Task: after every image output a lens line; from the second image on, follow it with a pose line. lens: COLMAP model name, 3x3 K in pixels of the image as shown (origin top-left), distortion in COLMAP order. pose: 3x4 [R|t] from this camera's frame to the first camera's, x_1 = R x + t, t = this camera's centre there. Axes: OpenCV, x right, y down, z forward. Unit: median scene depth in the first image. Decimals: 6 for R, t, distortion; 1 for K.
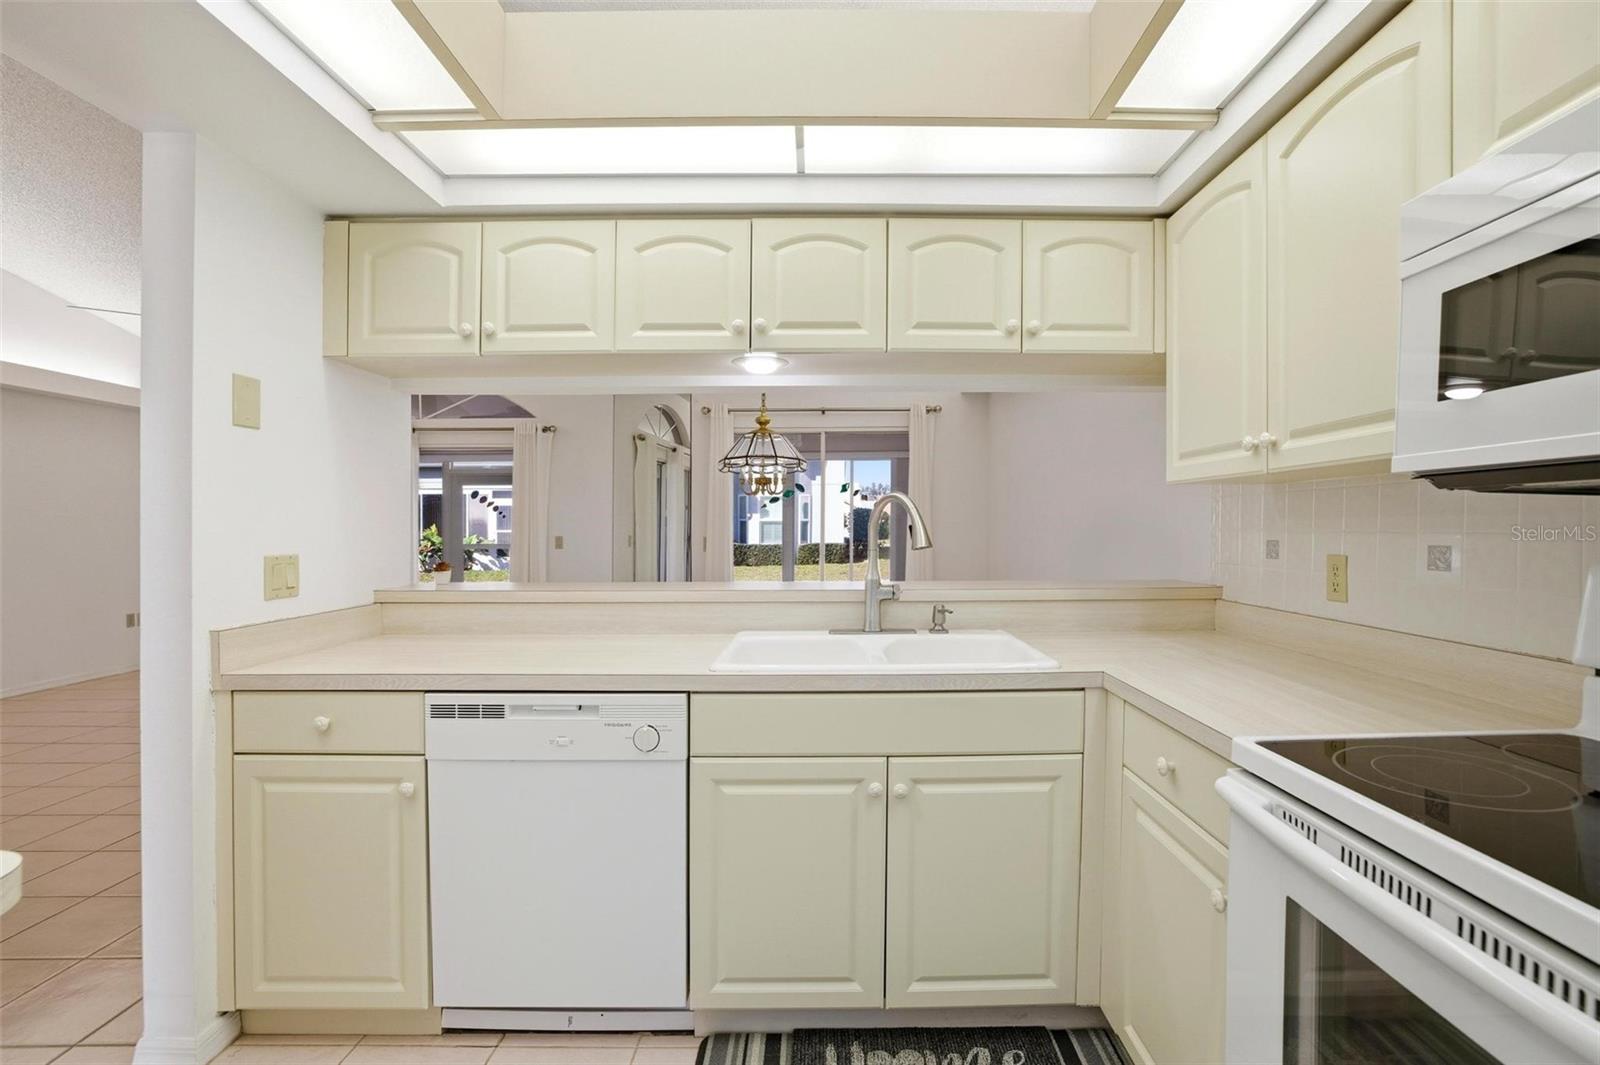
lens RADIAL K [[689.4, 0, 852.9], [0, 689.4, 530.3], [0, 0, 1]] dist [-0.038350, 0.010037]
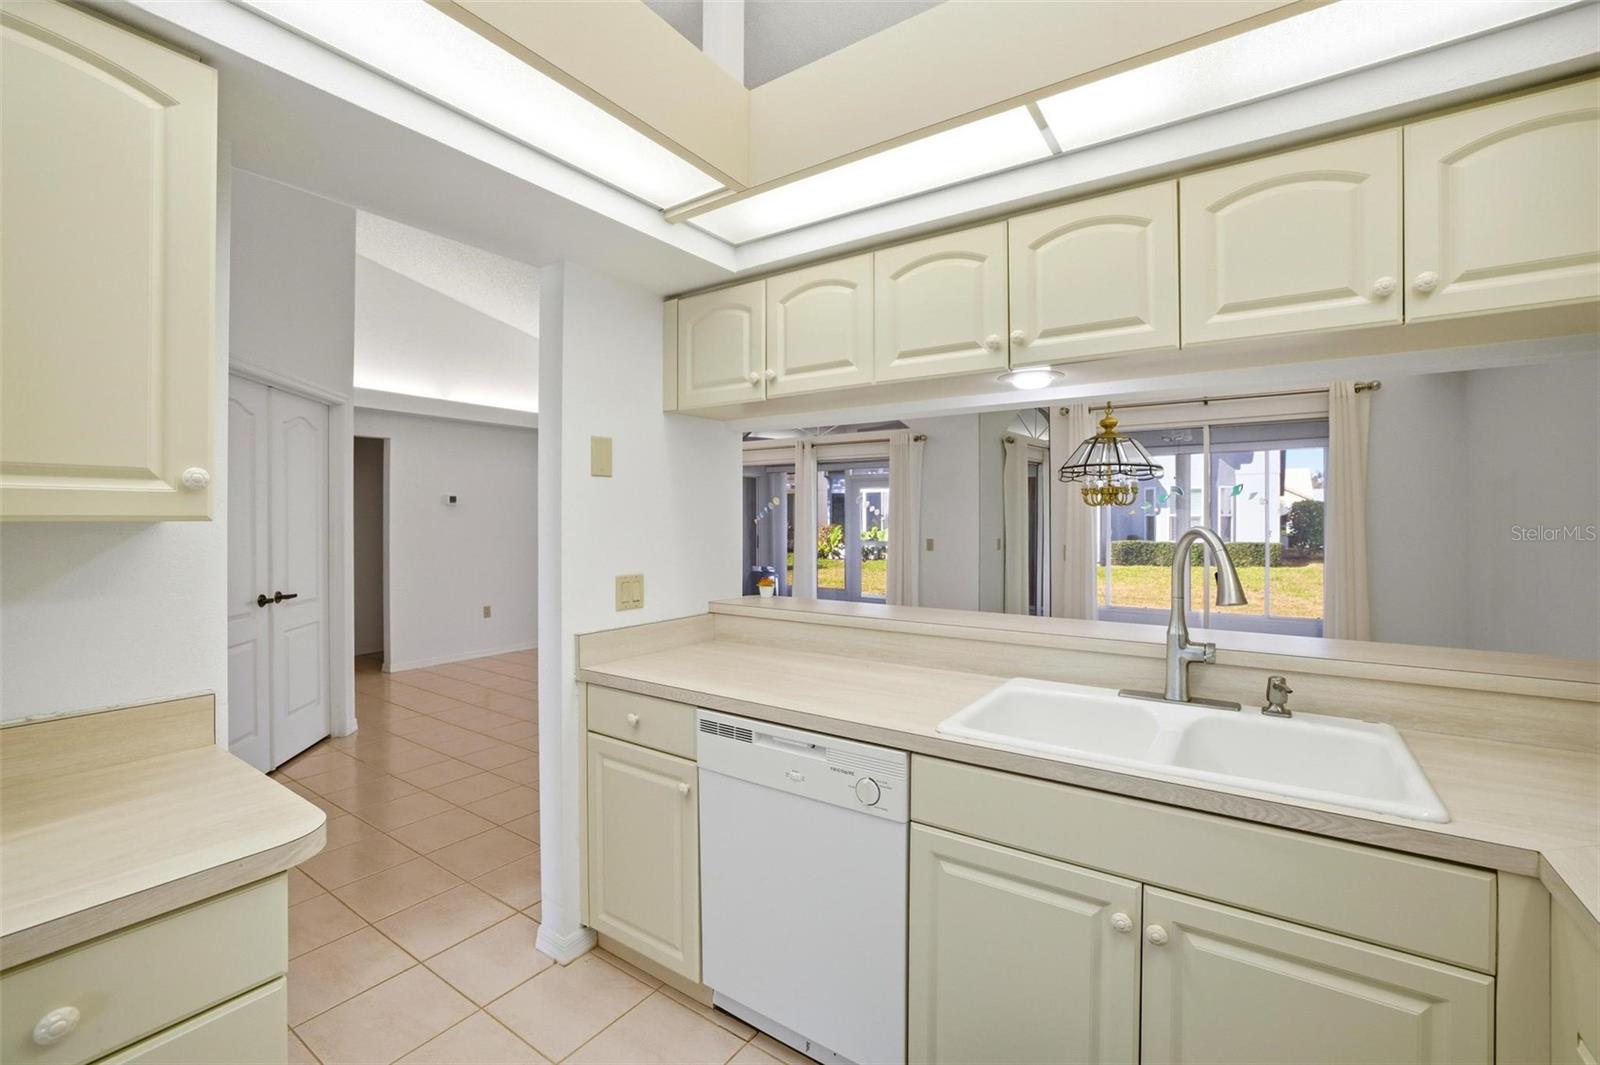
lens RADIAL K [[689.4, 0, 826.0], [0, 689.4, 512.0], [0, 0, 1]] dist [-0.038350, 0.010037]
pose [[0.819041, 0.002168, -0.573731, 0.167984], [-0.011422, 0.999856, -0.012529, -0.062360], [0.573621, 0.016815, 0.818948, 0.146271]]
